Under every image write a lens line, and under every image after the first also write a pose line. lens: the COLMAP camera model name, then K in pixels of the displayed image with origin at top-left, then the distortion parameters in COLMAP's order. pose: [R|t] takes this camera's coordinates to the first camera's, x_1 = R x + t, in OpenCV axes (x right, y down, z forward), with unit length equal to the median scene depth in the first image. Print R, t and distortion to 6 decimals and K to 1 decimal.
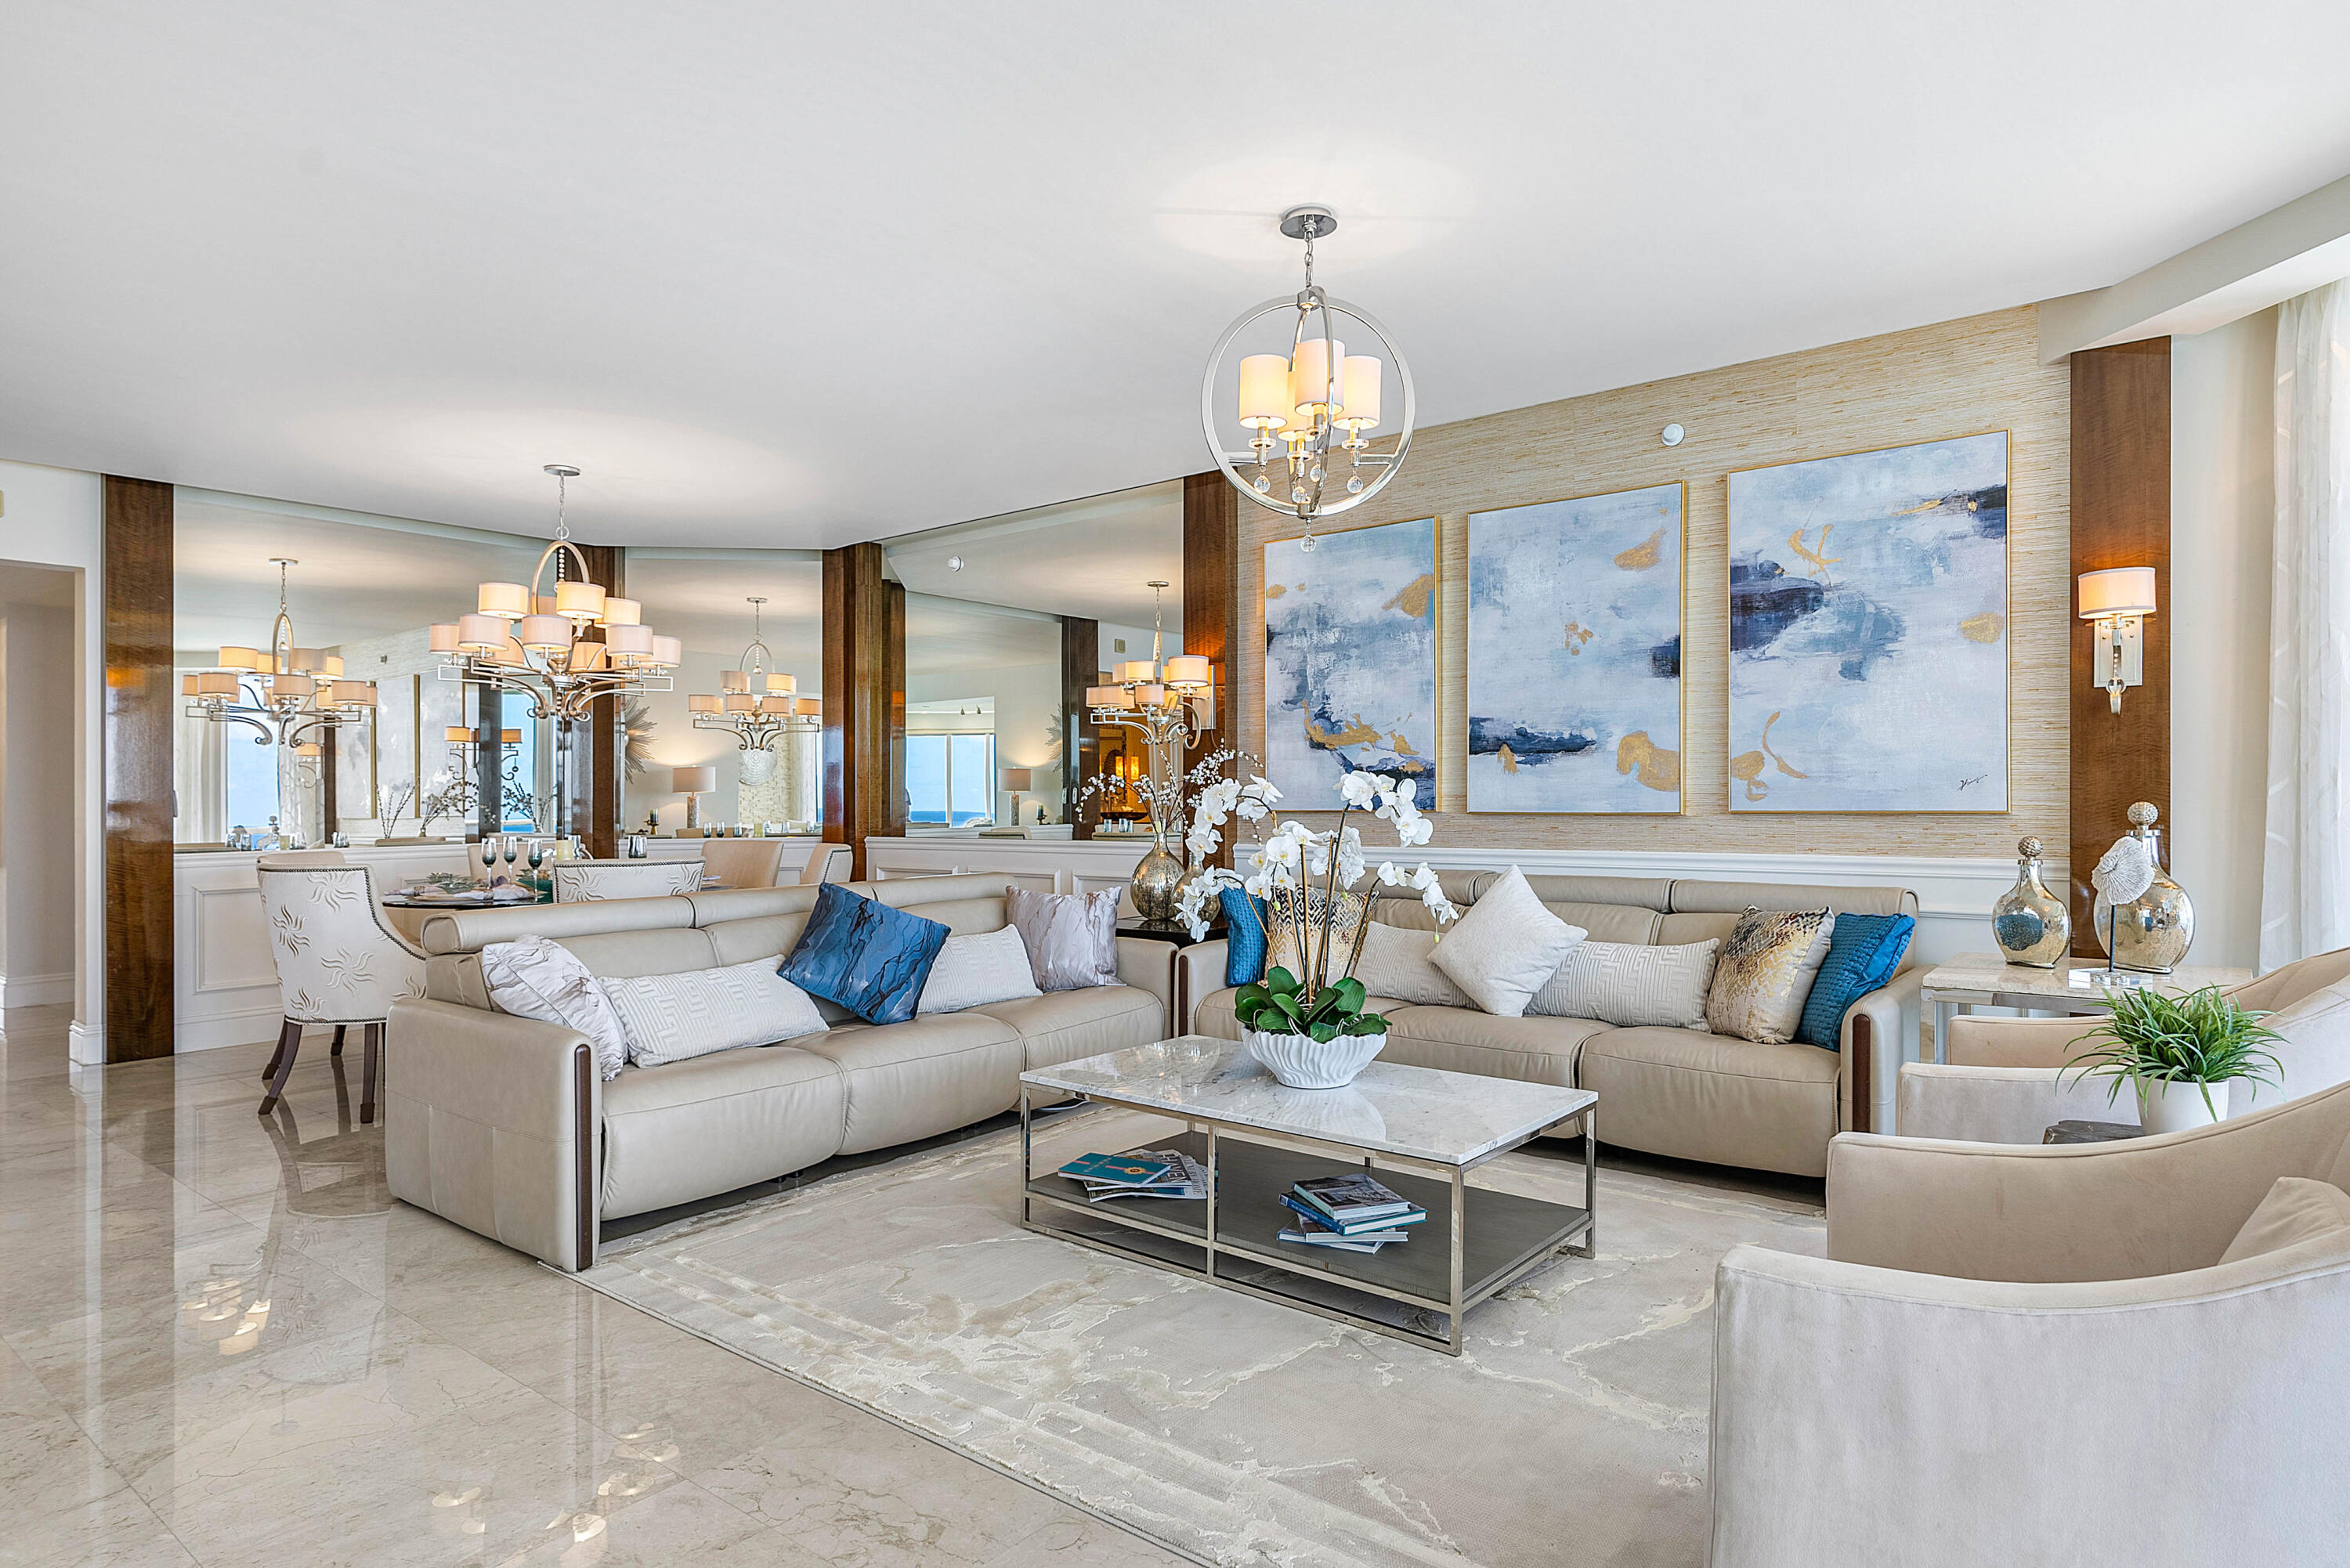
lens RADIAL K [[1375.6, 0, 1177.5], [0, 1375.6, 772.8], [0, 0, 1]] dist [0.001421, -0.000597]
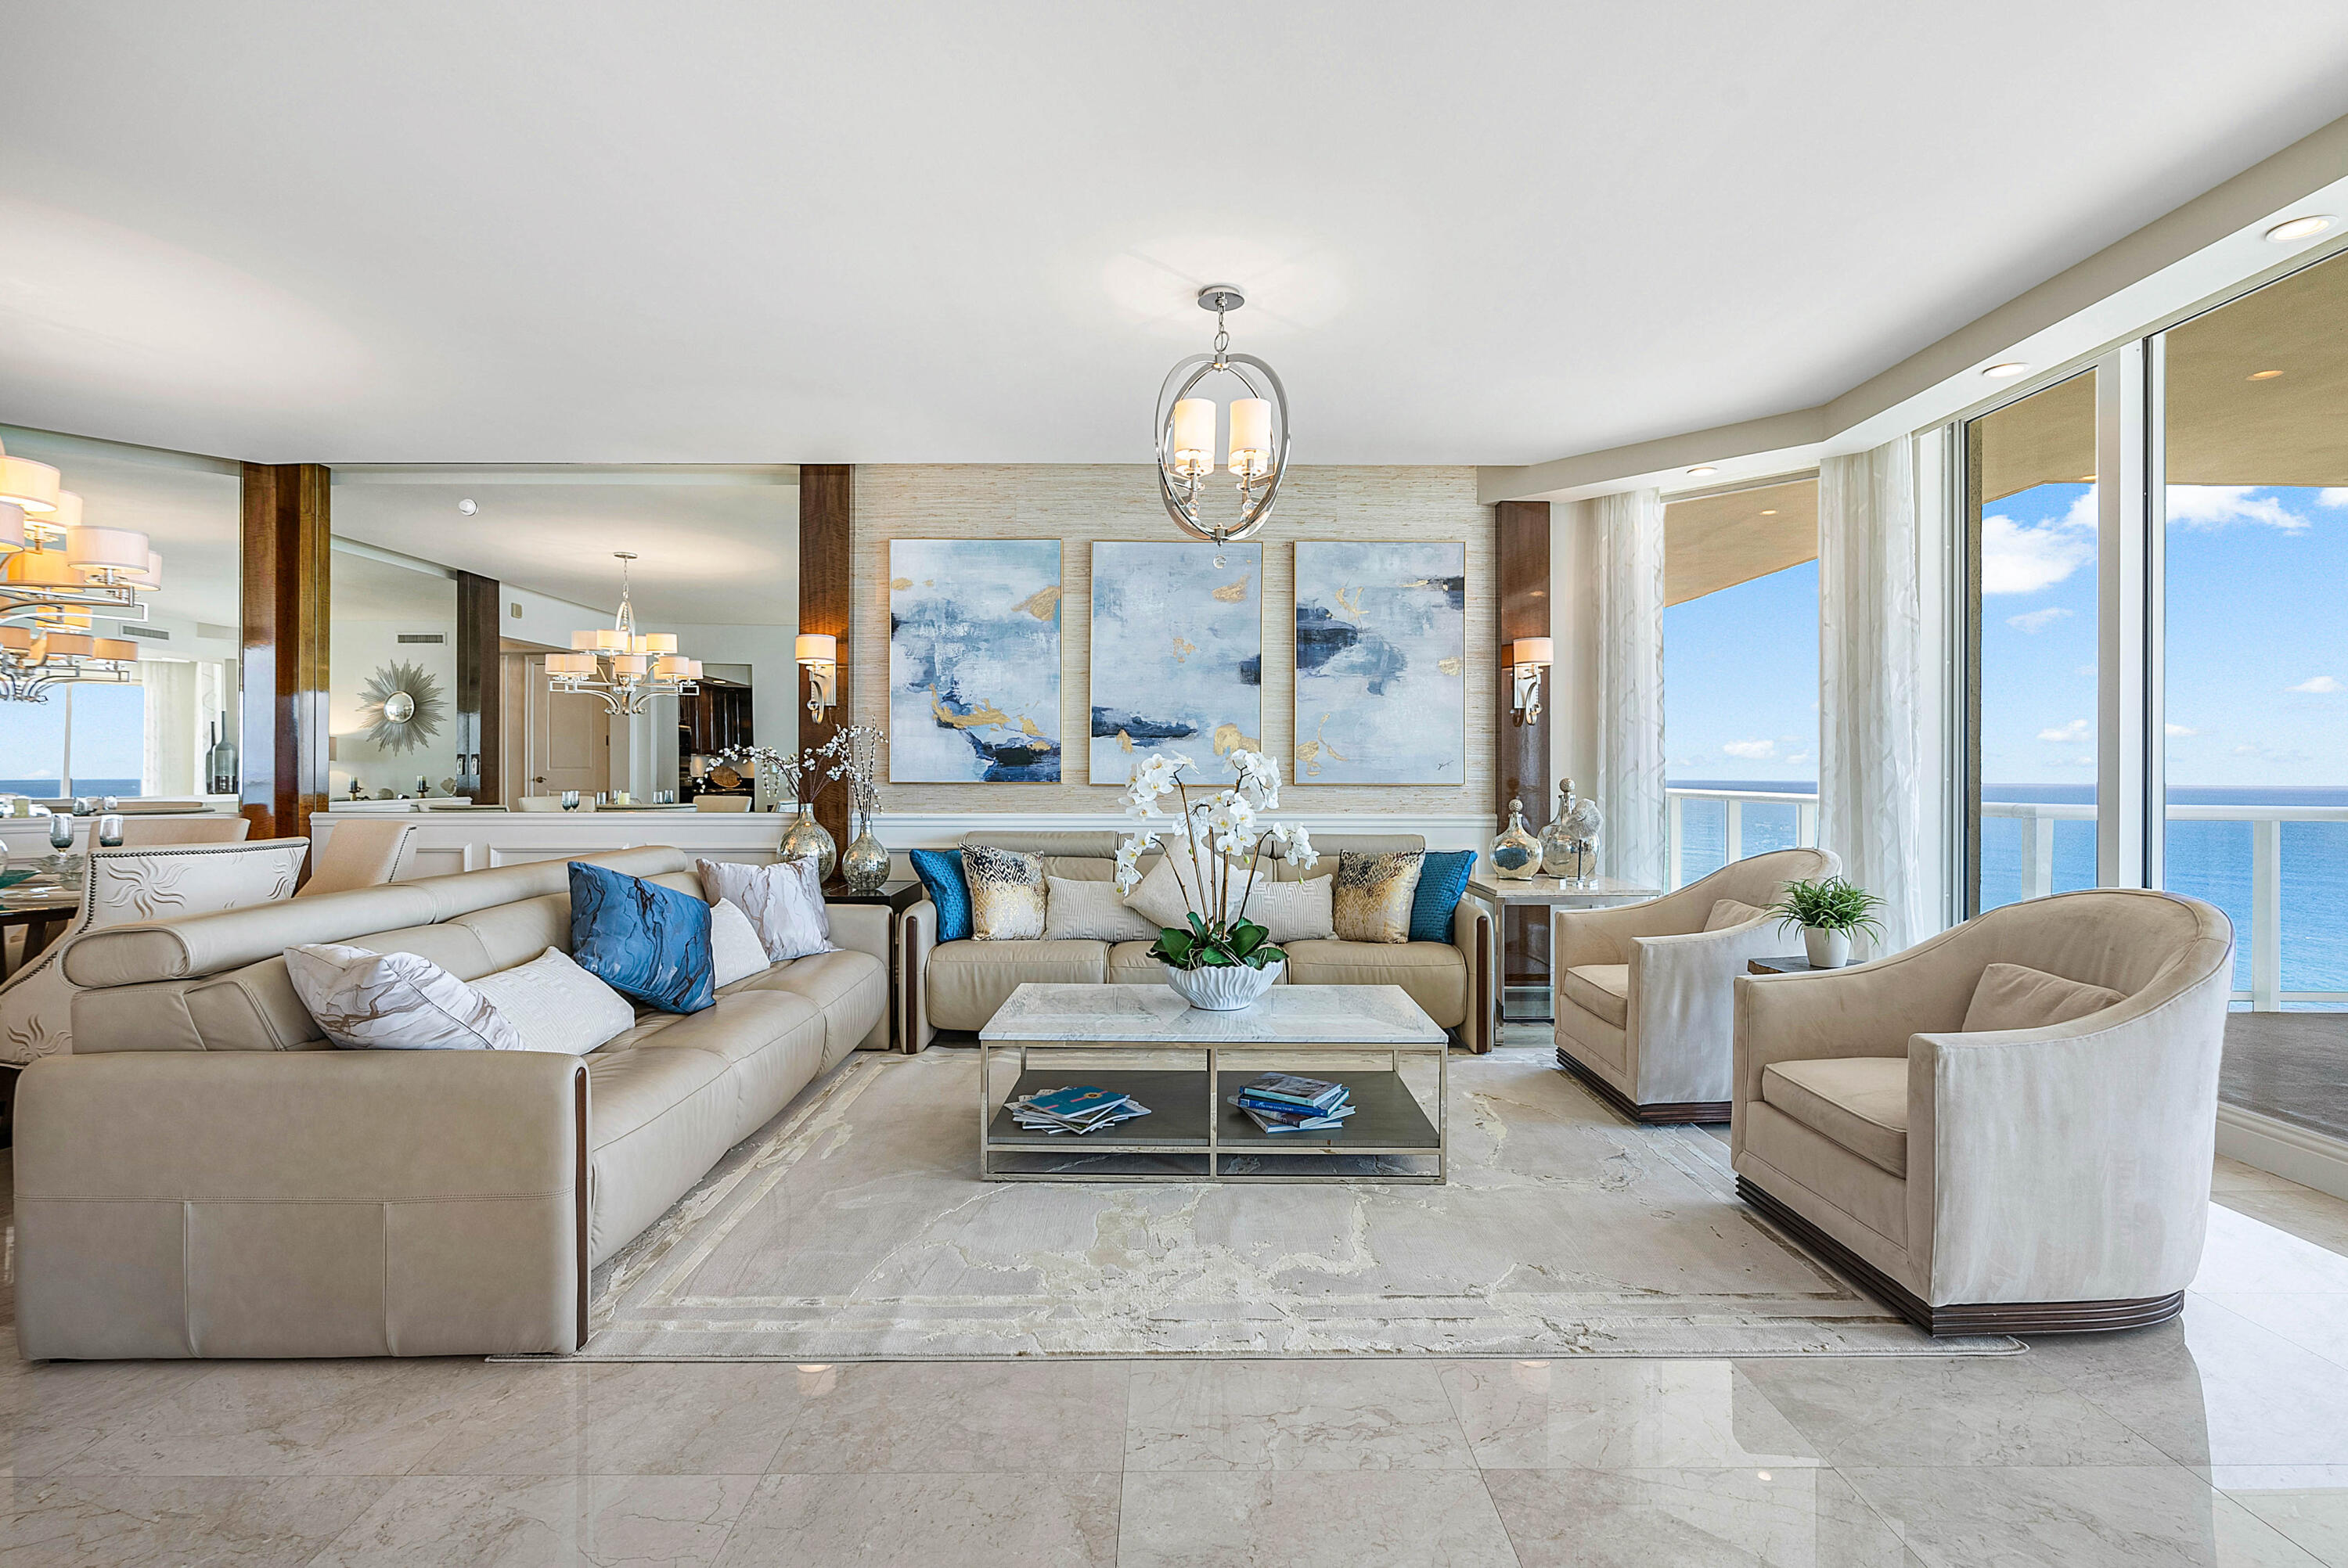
lens RADIAL K [[1153.0, 0, 1194.9], [0, 1153.0, 742.8], [0, 0, 1]] dist [-0.002761, -0.000013]
pose [[0.756544, 0.025641, 0.653440, -0.428051], [-0.019316, 0.999671, -0.016864, 0.008165], [-0.653657, 0.000136, 0.756791, 0.177837]]
